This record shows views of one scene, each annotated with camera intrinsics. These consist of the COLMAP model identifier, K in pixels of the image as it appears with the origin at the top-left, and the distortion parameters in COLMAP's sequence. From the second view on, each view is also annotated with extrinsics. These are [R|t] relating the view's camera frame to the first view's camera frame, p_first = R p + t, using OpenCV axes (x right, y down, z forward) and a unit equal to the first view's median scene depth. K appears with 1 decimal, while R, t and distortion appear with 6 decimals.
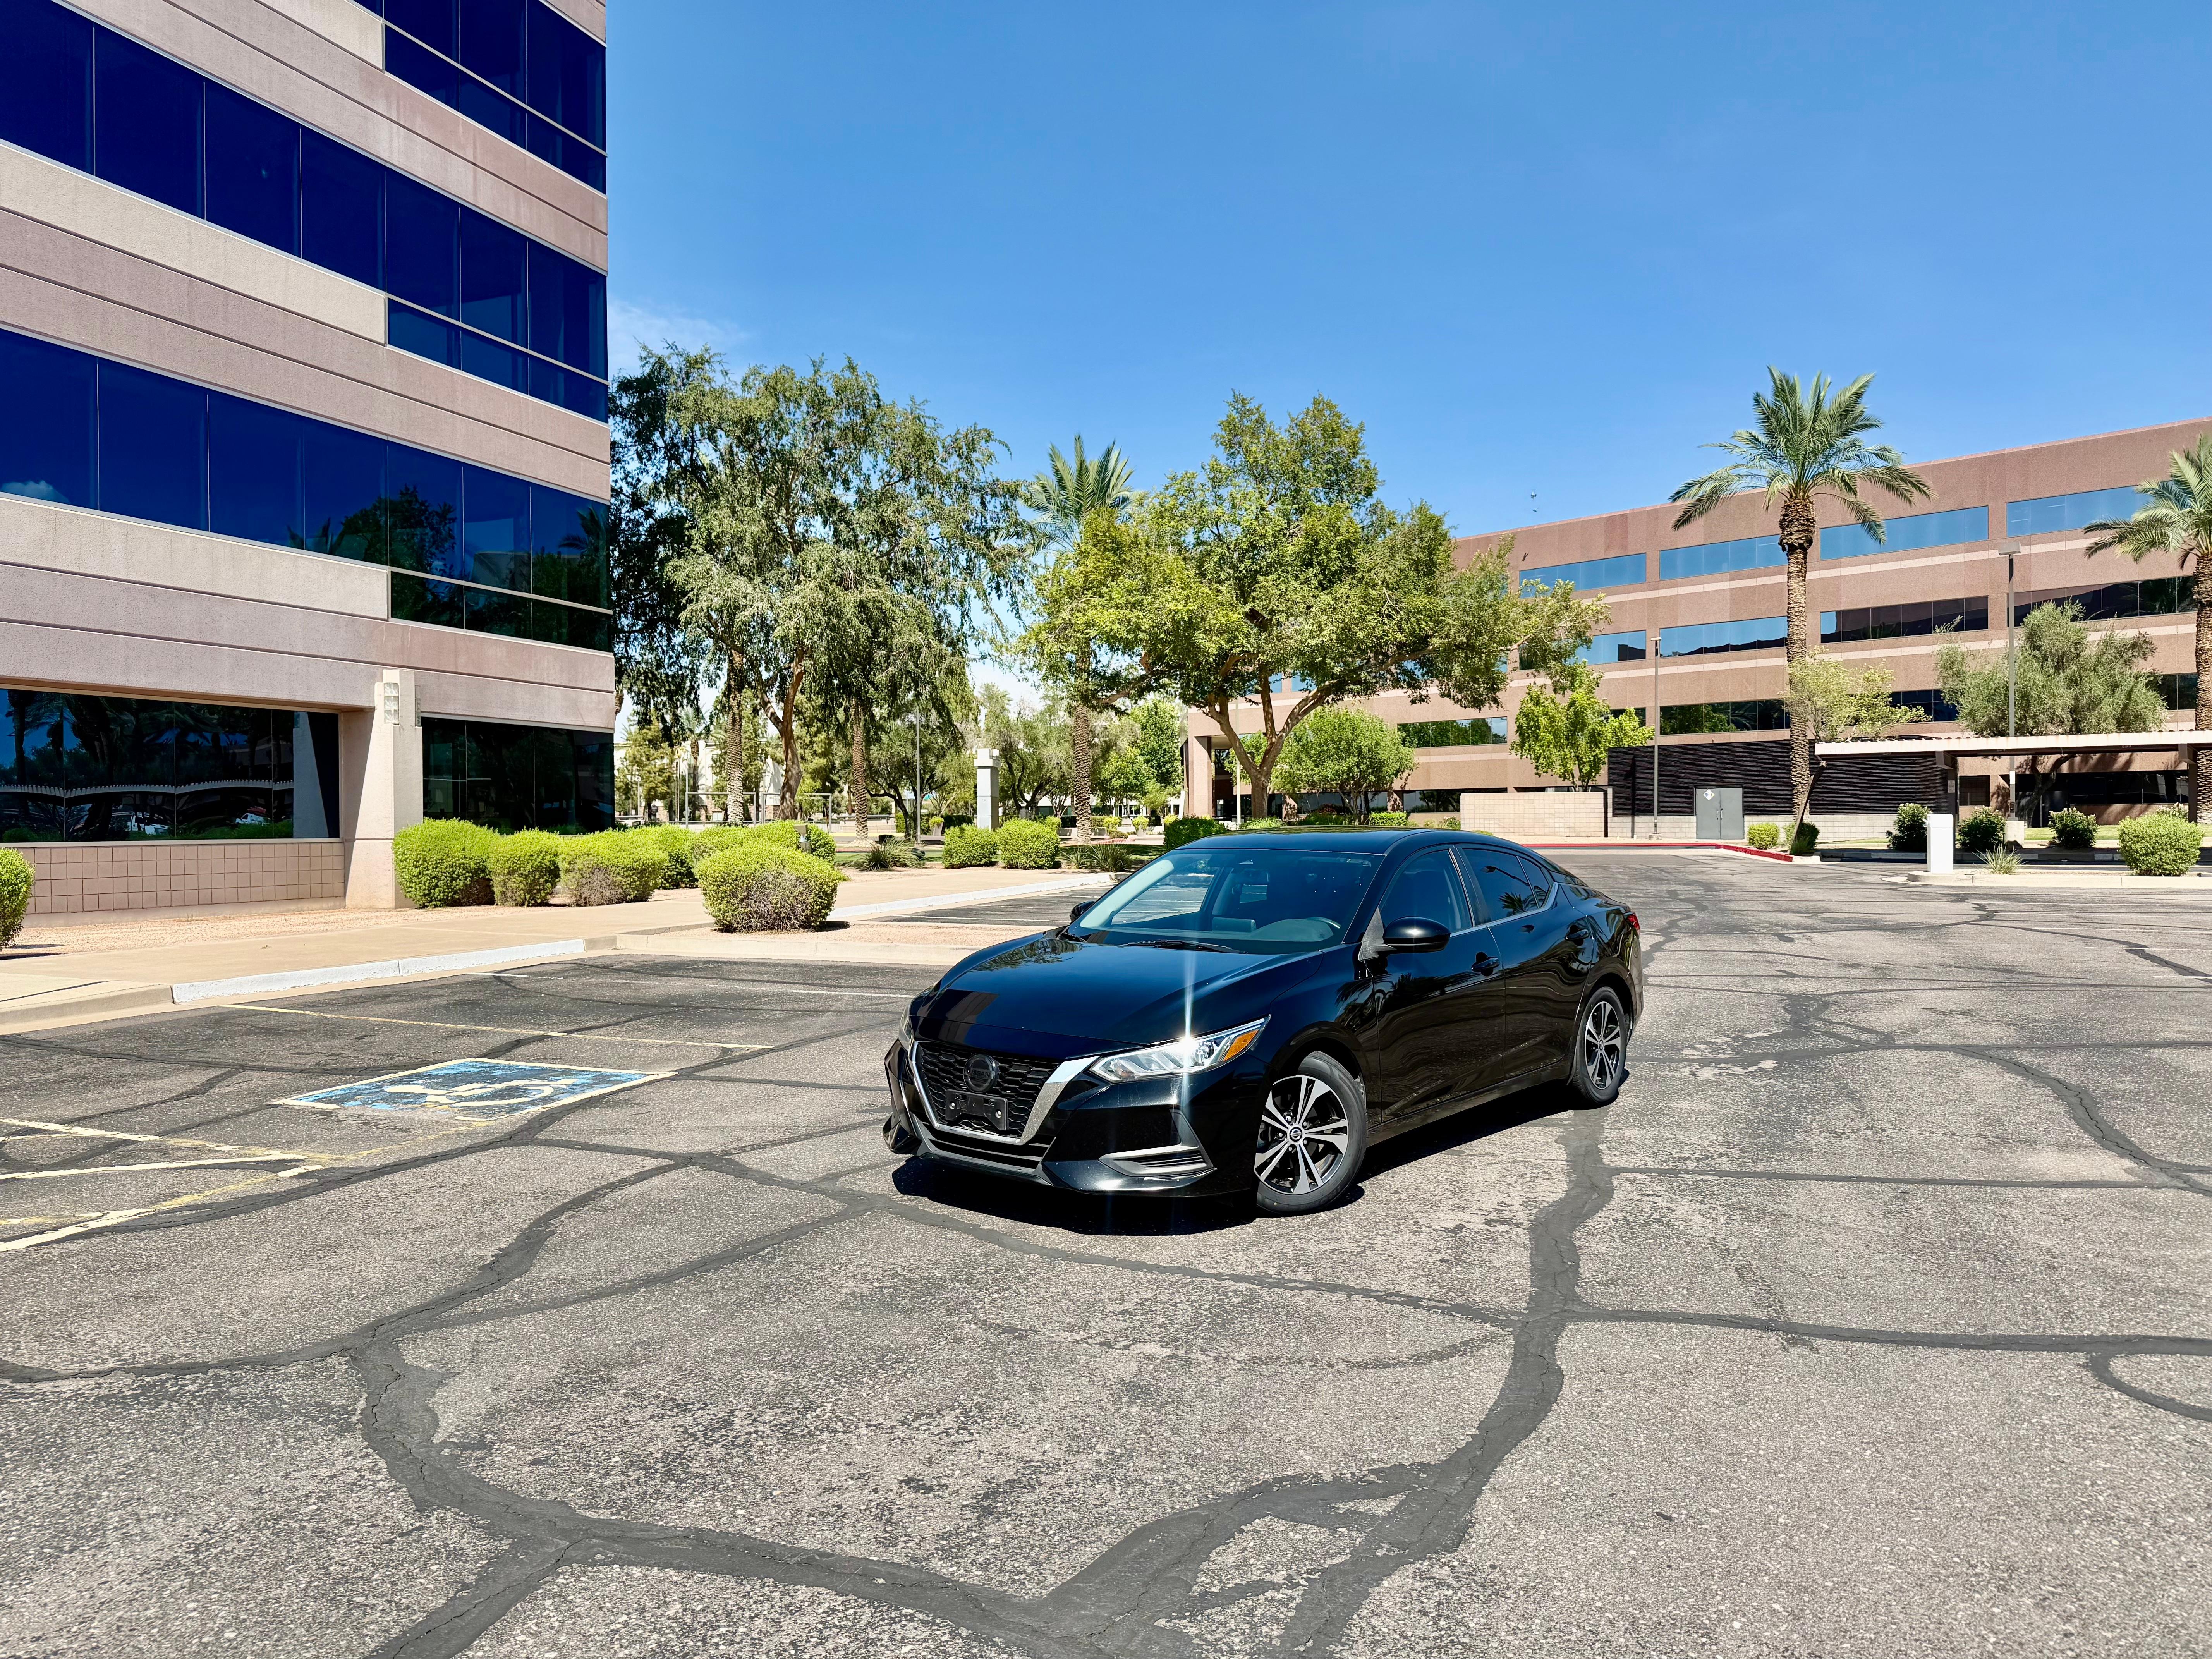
lens RADIAL K [[1540.6, 0, 1073.7], [0, 1540.6, 787.6], [0, 0, 1]] dist [0.021239, -0.030226]
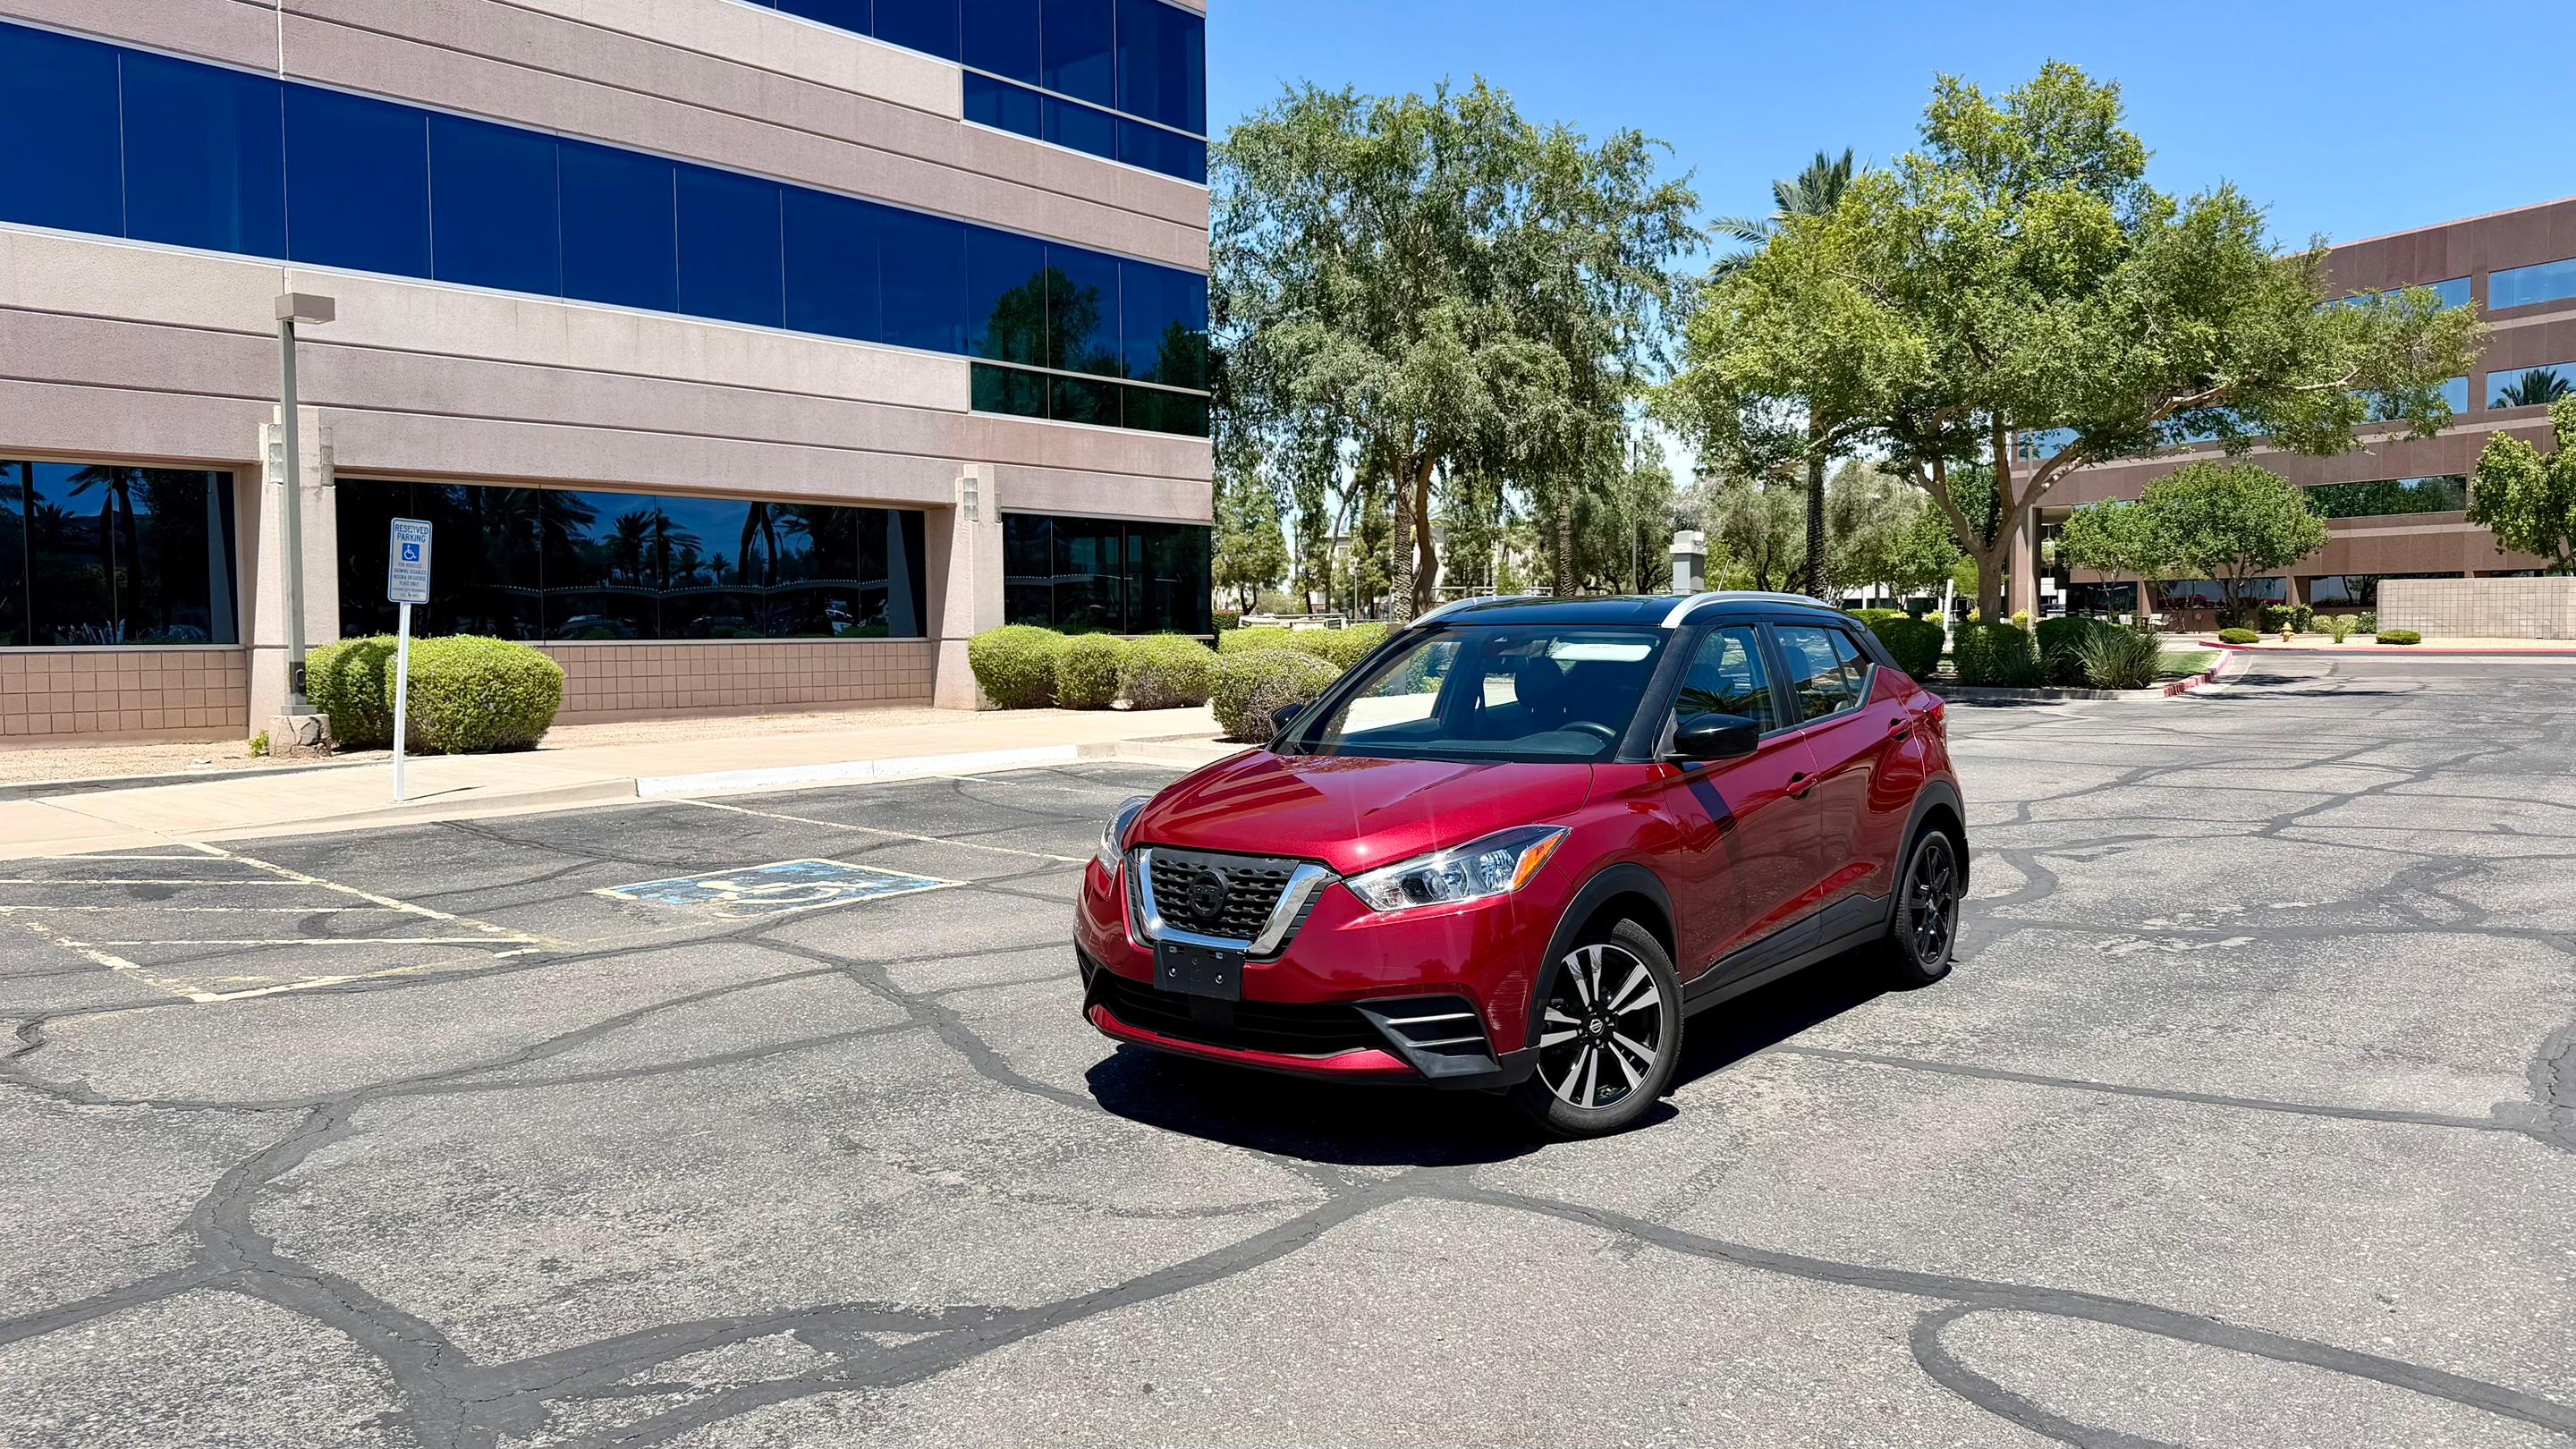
lens RADIAL K [[1770.4, 0, 1285.1], [0, 1770.4, 718.4], [0, 0, 1]] dist [0.020935, -0.030173]
pose [[0.943283, 0.017200, -0.331543, 0.320364], [0.008938, 0.996979, 0.077150, -0.003361], [0.331869, -0.075738, 0.940280, 0.024428]]
